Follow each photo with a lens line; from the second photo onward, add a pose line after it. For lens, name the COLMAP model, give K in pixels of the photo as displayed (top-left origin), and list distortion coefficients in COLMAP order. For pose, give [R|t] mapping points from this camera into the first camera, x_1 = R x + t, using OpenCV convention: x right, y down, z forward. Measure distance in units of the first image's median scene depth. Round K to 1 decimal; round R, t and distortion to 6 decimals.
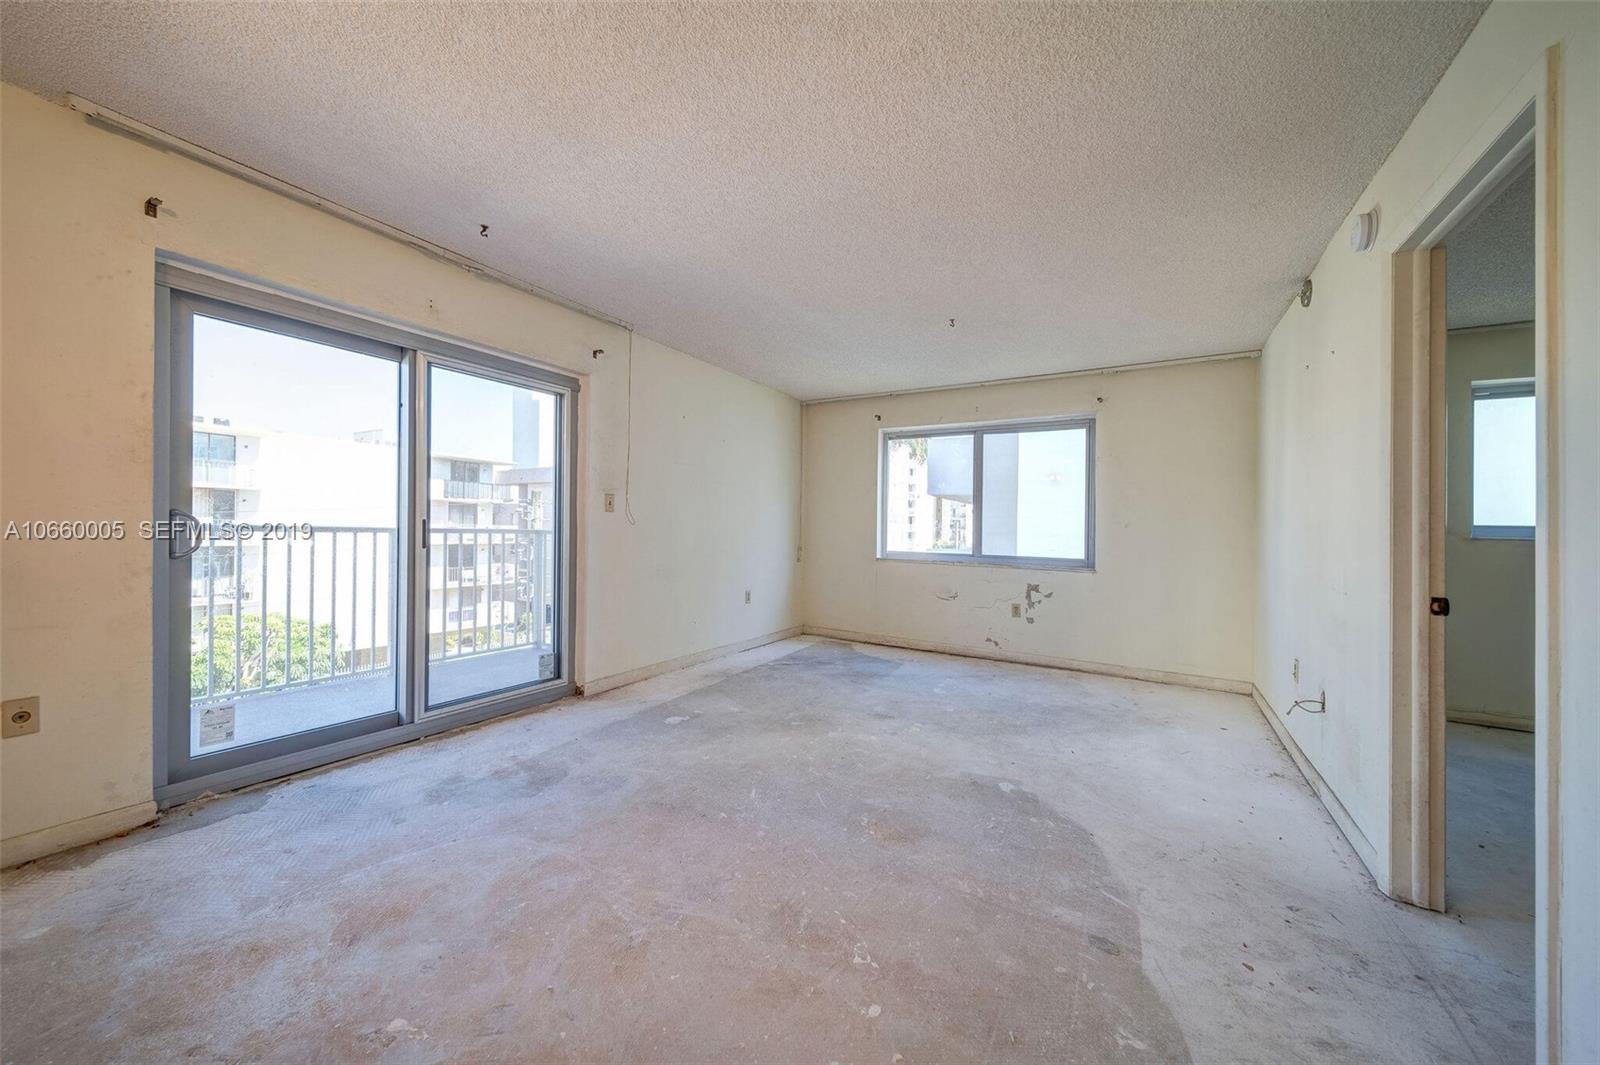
lens RADIAL K [[625.6, 0, 785.0], [0, 625.6, 534.0], [0, 0, 1]] dist [0.005805, -0.000690]
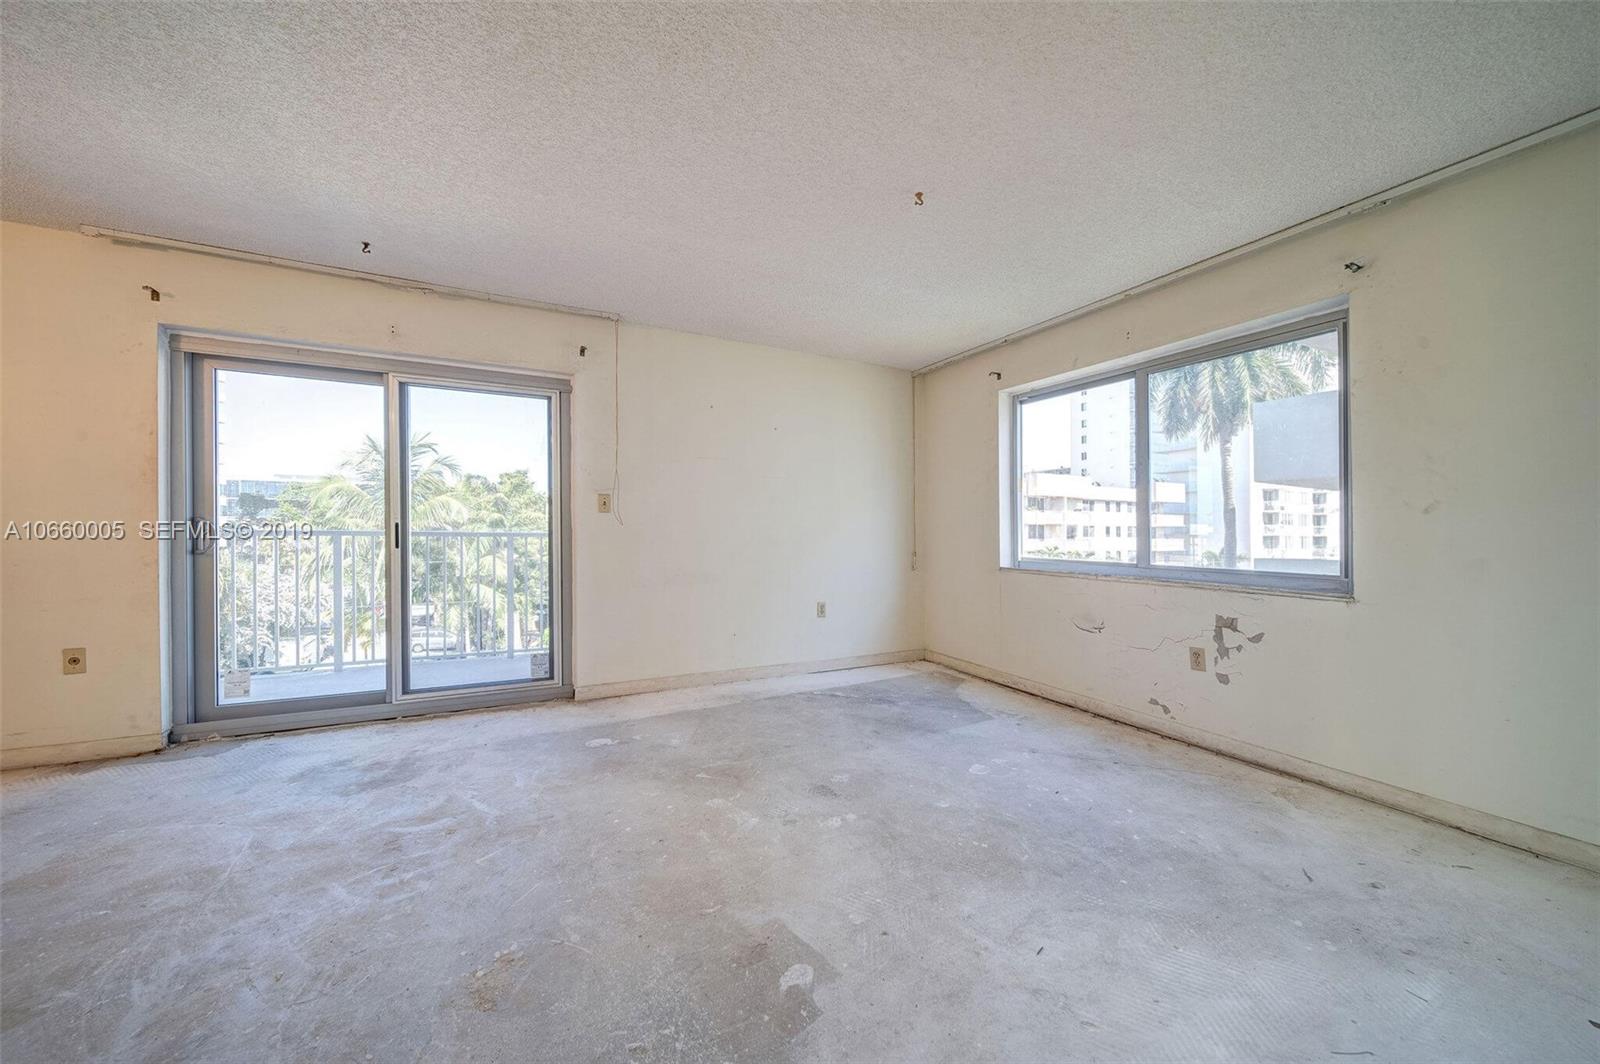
lens RADIAL K [[589.1, 0, 817.8], [0, 589.1, 538.2], [0, 0, 1]] dist [0.002619, -0.001615]
pose [[0.827885, -0.007732, -0.560845, 0.562467], [0.004465, 0.999964, -0.007195, 0.013428], [0.560881, 0.003452, 0.827890, 0.482407]]
